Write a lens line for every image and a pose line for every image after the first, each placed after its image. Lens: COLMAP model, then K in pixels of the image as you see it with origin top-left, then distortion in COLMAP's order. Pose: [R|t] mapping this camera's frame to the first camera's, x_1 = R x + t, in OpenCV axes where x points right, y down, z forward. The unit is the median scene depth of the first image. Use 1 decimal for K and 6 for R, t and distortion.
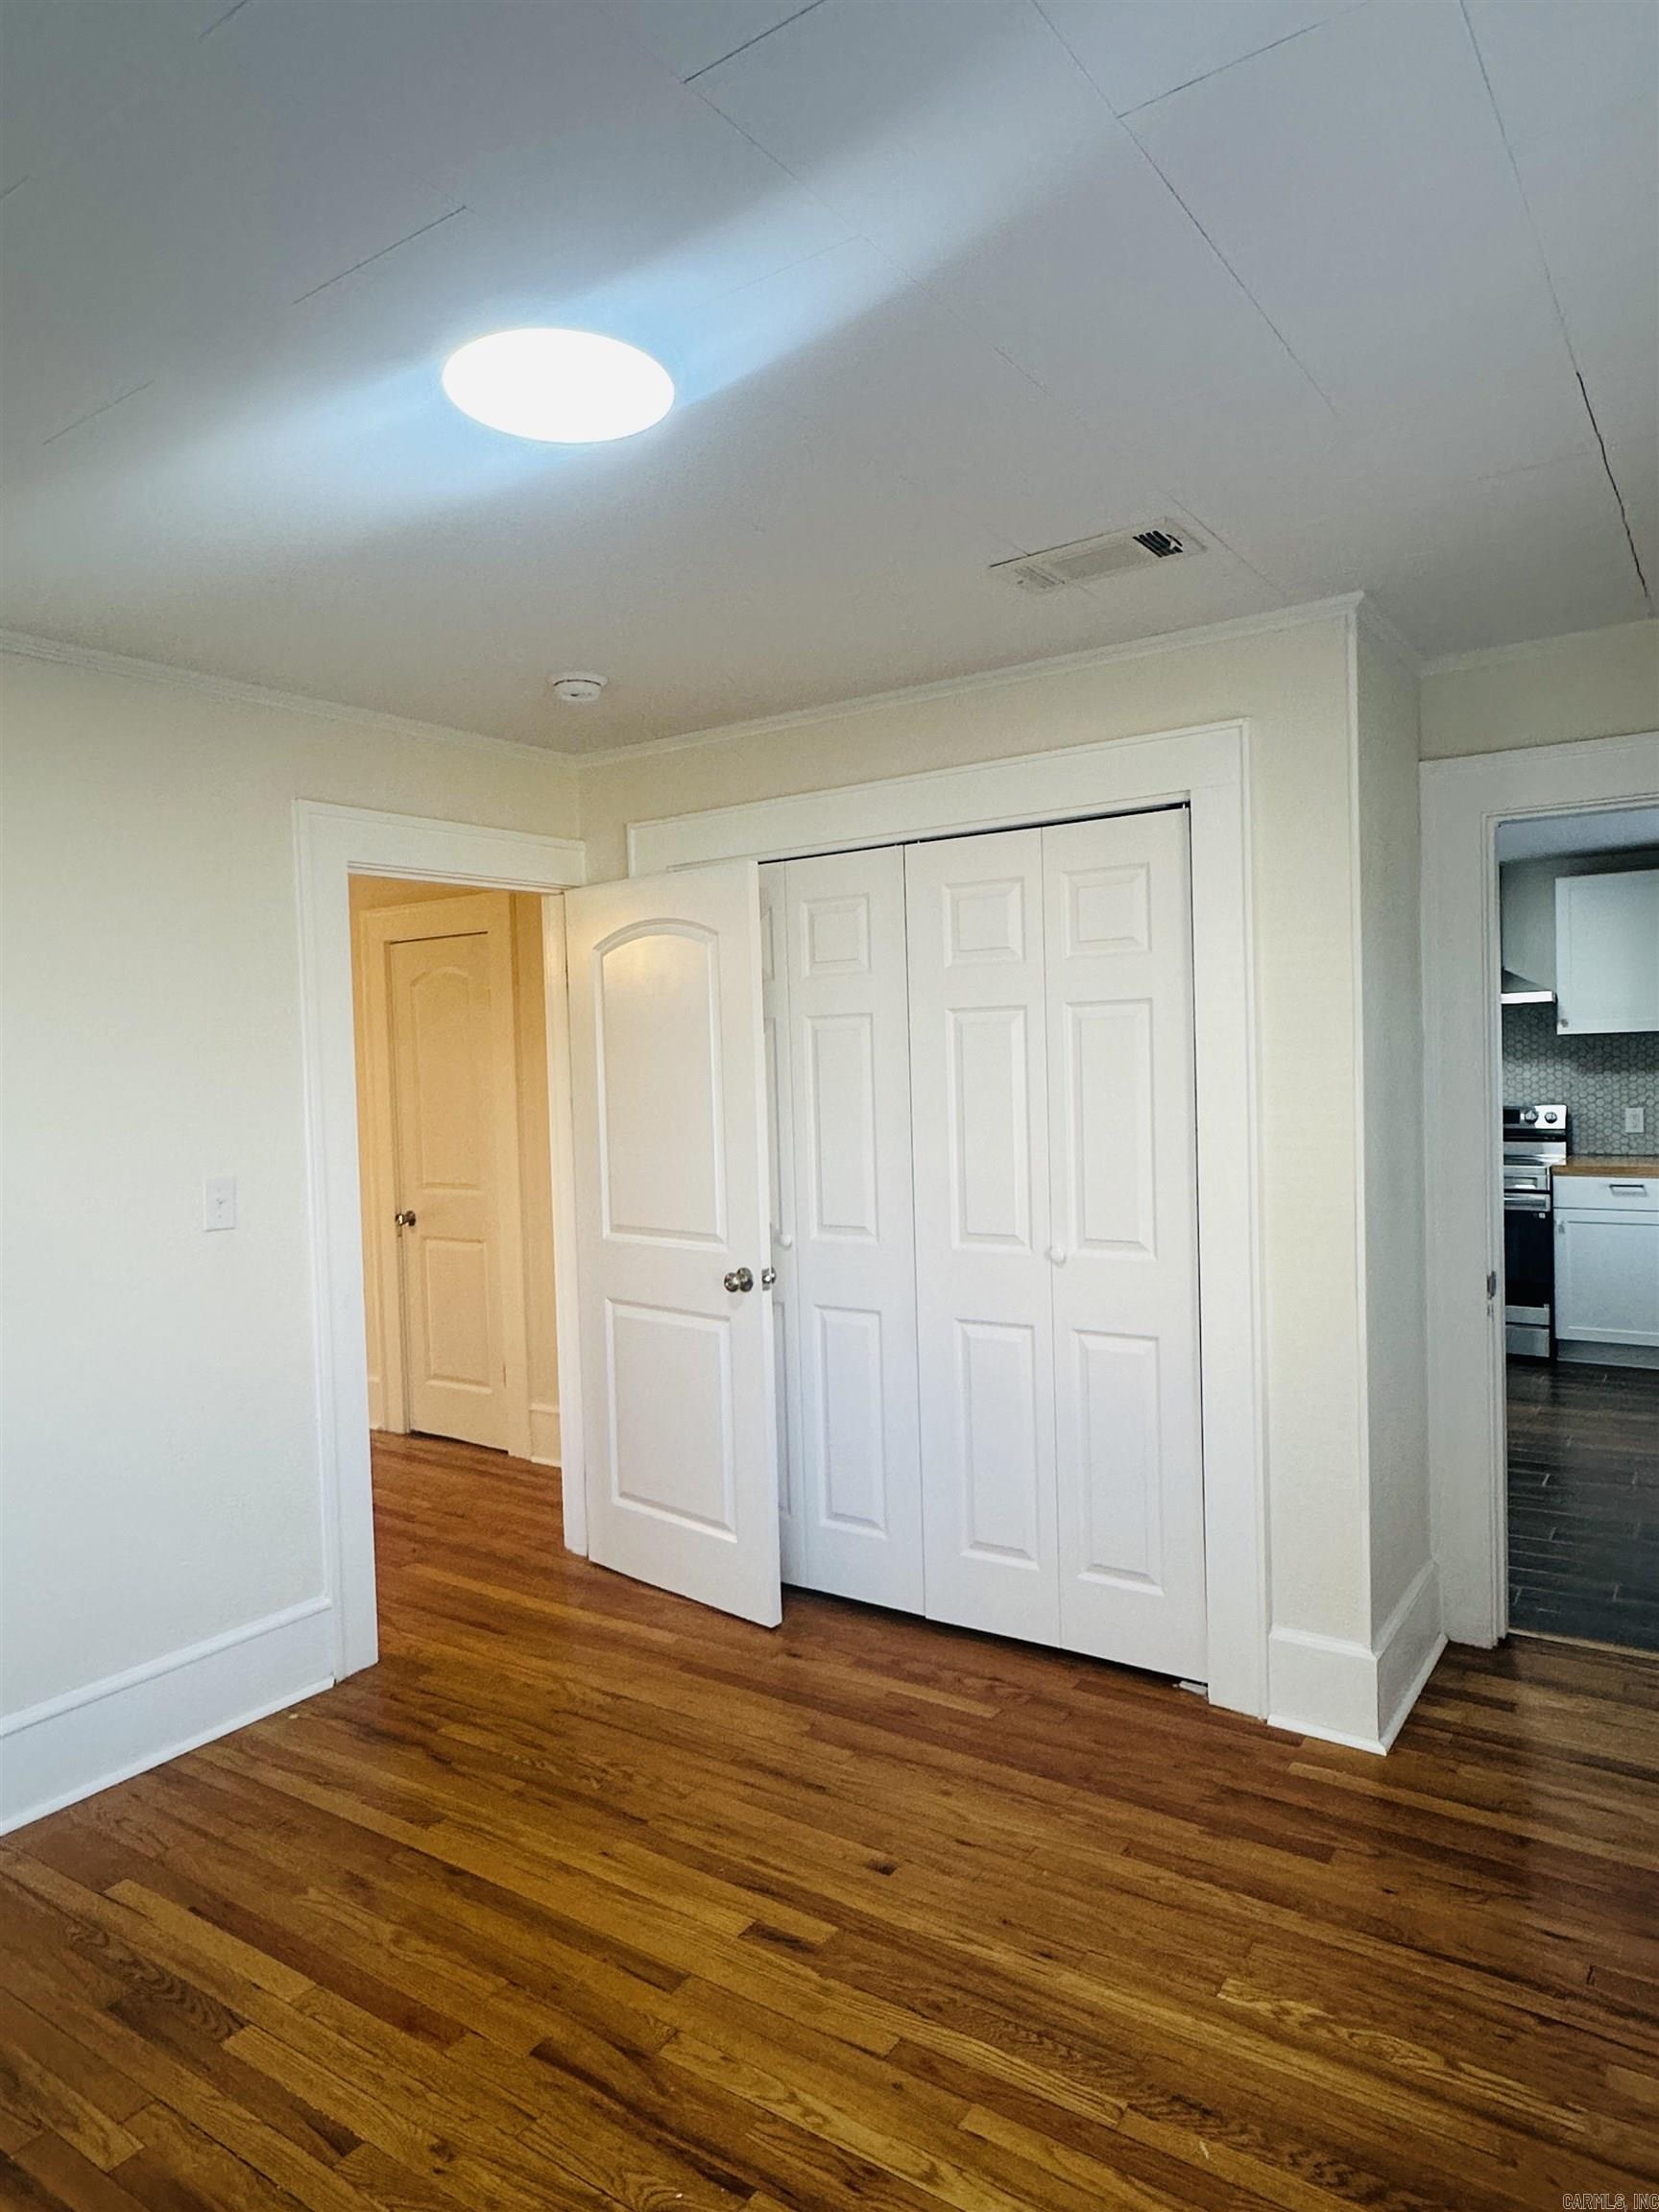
lens RADIAL K [[1375.0, 0, 842.0], [0, 1375.0, 1103.8], [0, 0, 1]] dist [-0.002208, -0.000213]
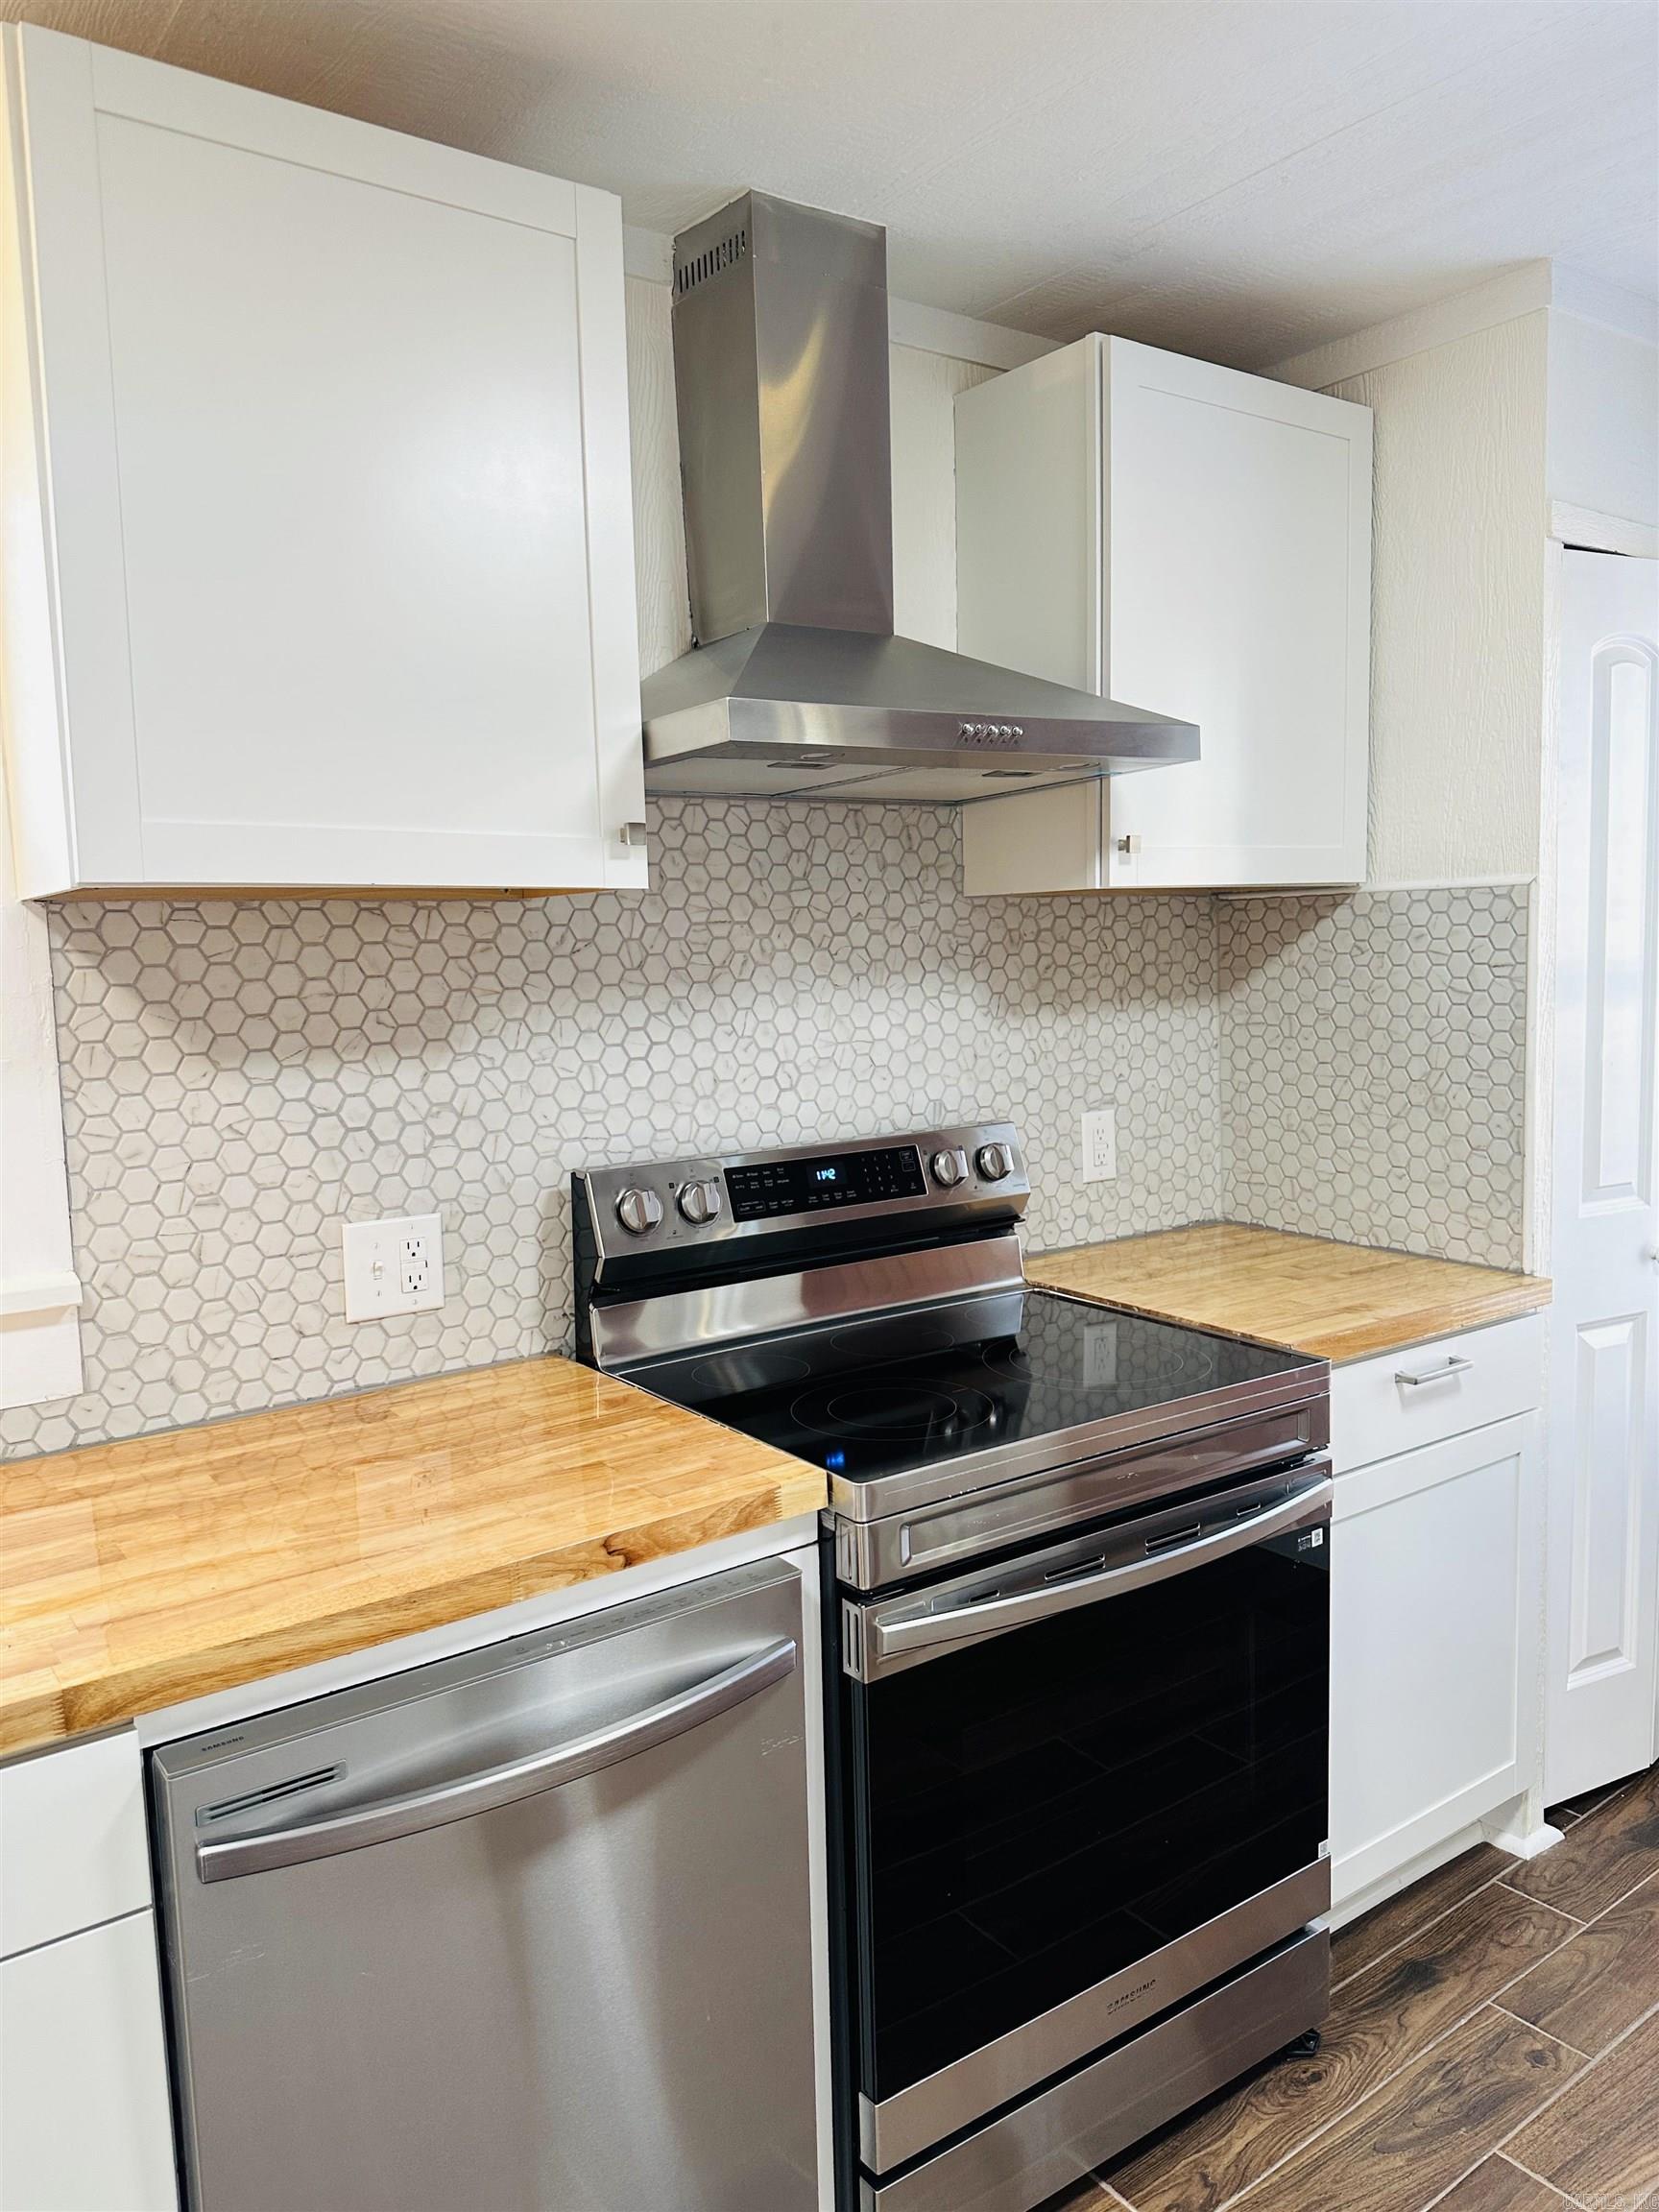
lens RADIAL K [[1558.0, 0, 842.5], [0, 1558.0, 1107.6], [0, 0, 1]] dist [0.067717, -0.085711]
pose [[0.309585, -0.079626, 0.947532, 0.174329], [0.053607, 0.996364, 0.066215, -0.027941], [-0.949359, 0.030295, 0.312728, 0.933568]]
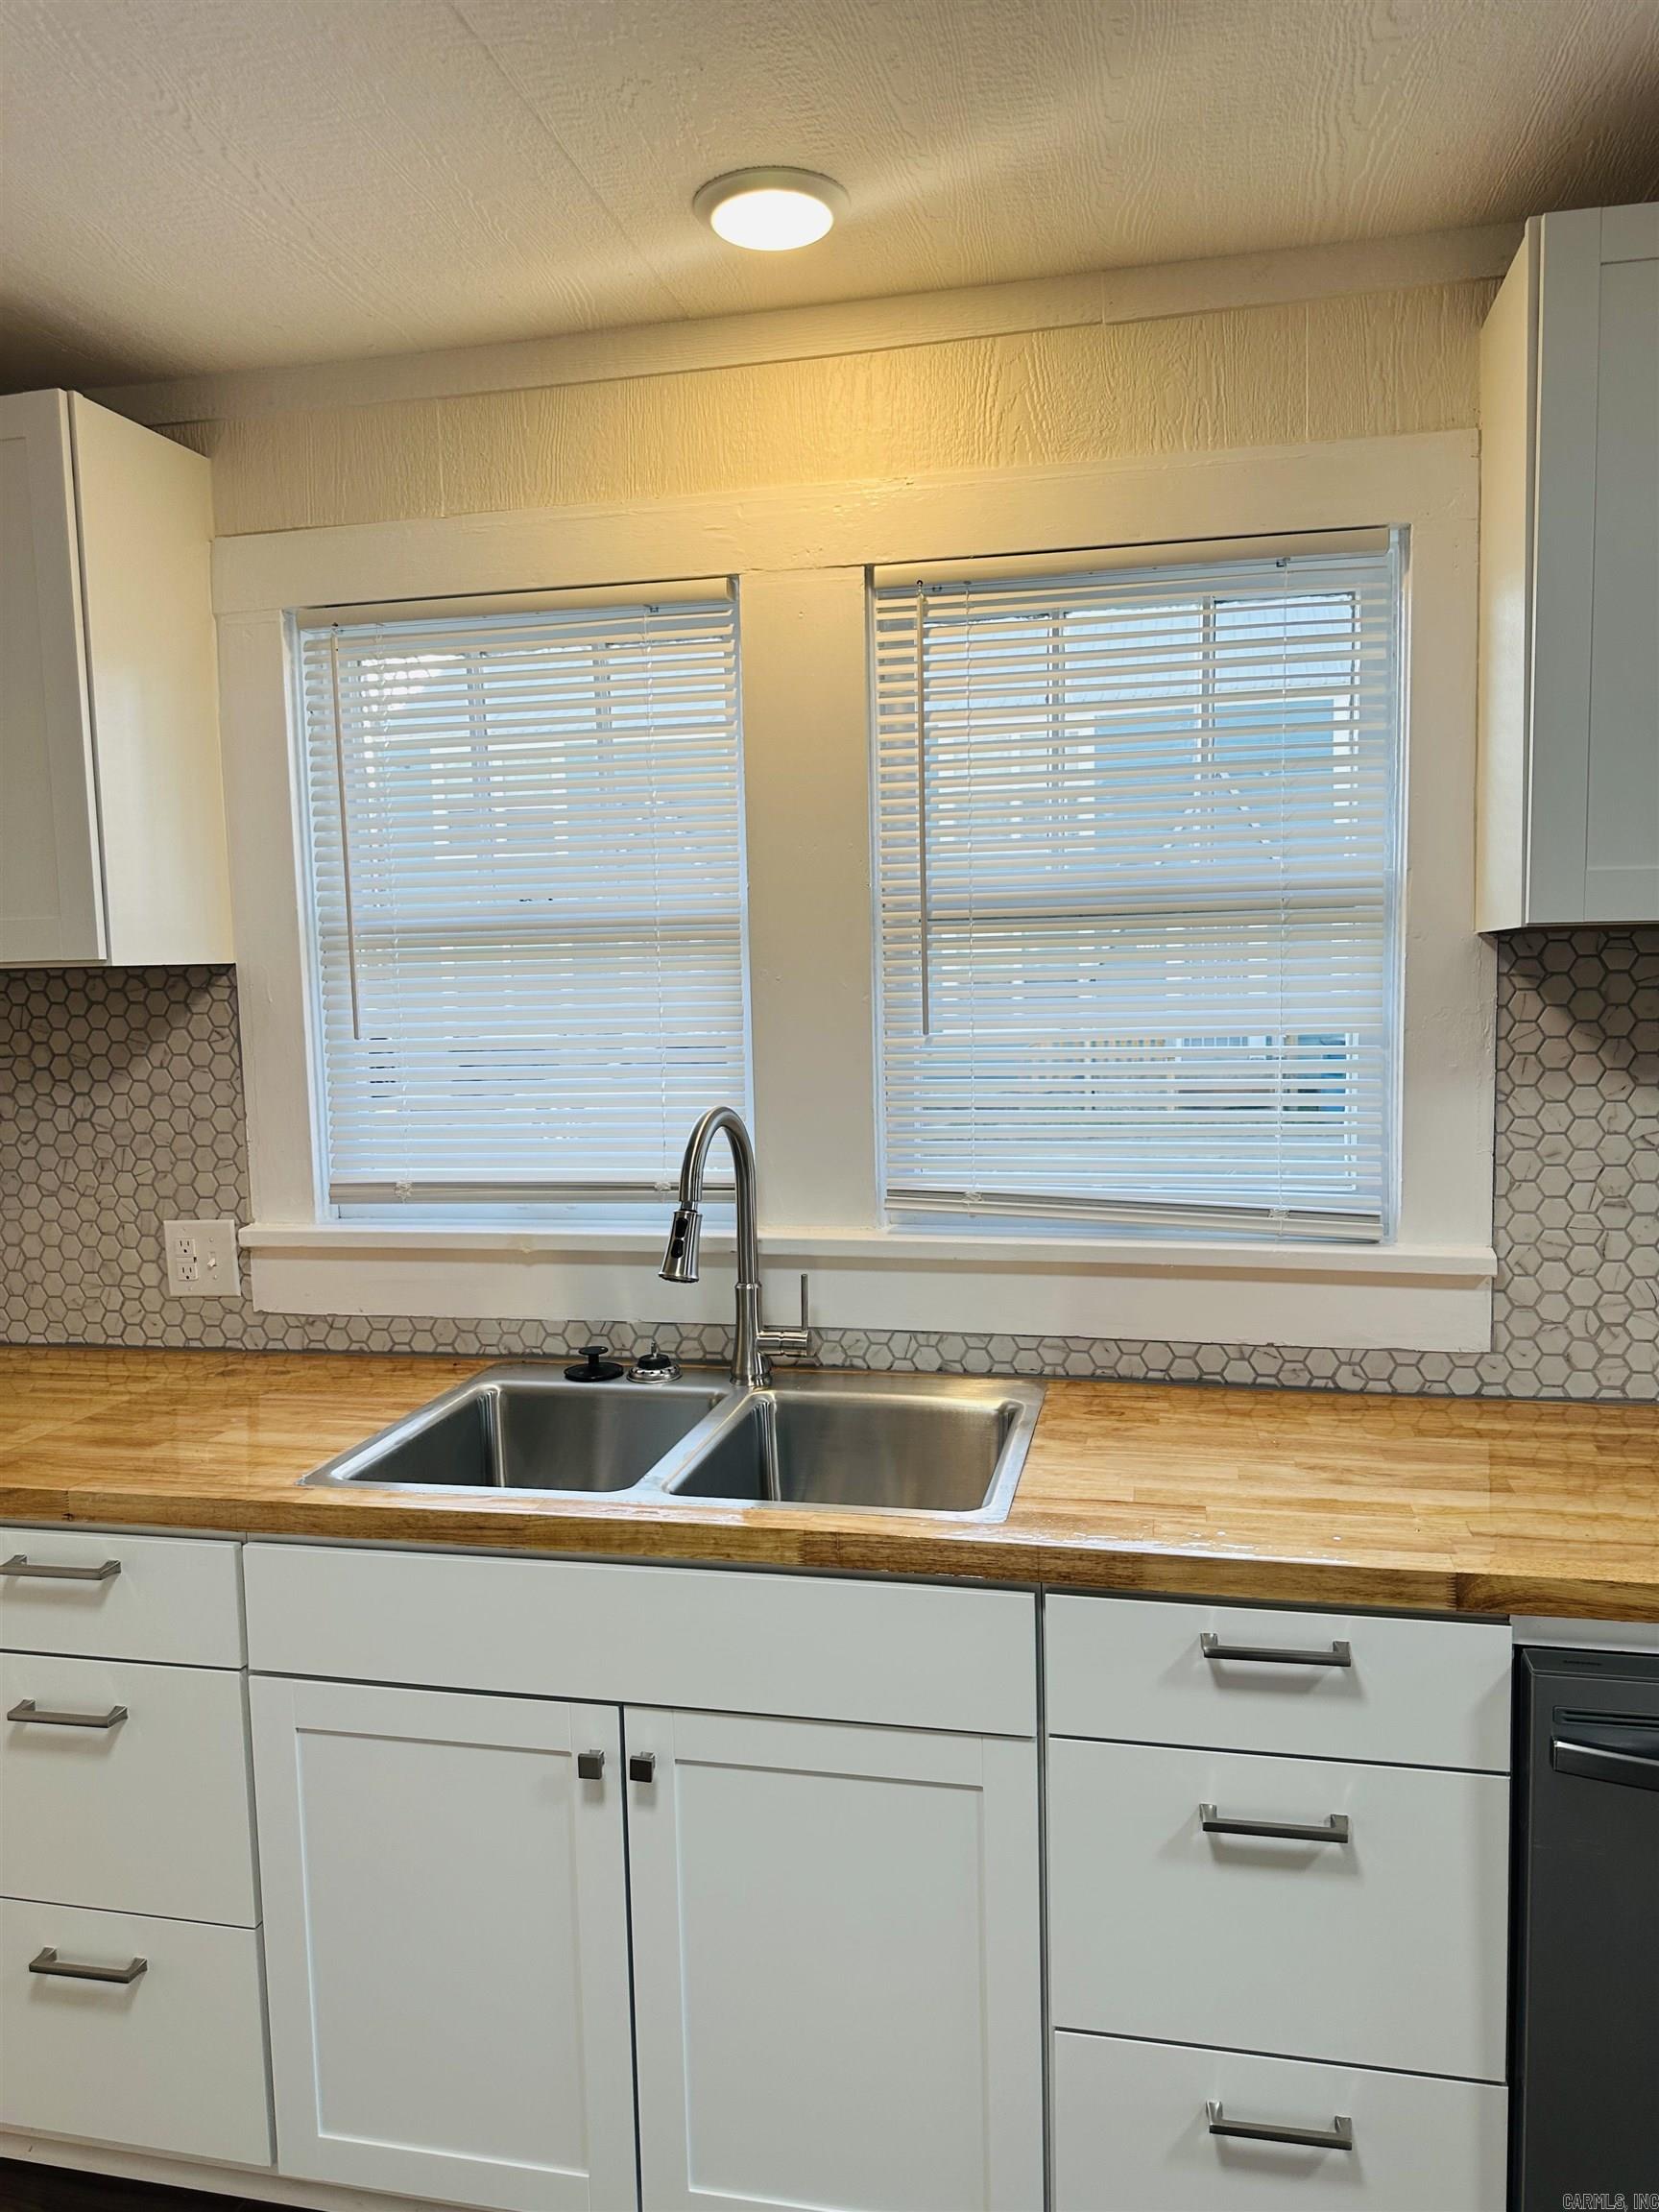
lens RADIAL K [[1558.0, 0, 806.3], [0, 1558.0, 1100.8], [0, 0, 1]] dist [0.067717, -0.085711]
pose [[0.927627, -0.022118, 0.372851, 0.142524], [0.007866, 0.999181, 0.039703, -0.032196], [-0.373424, -0.033896, 0.927041, 0.903543]]
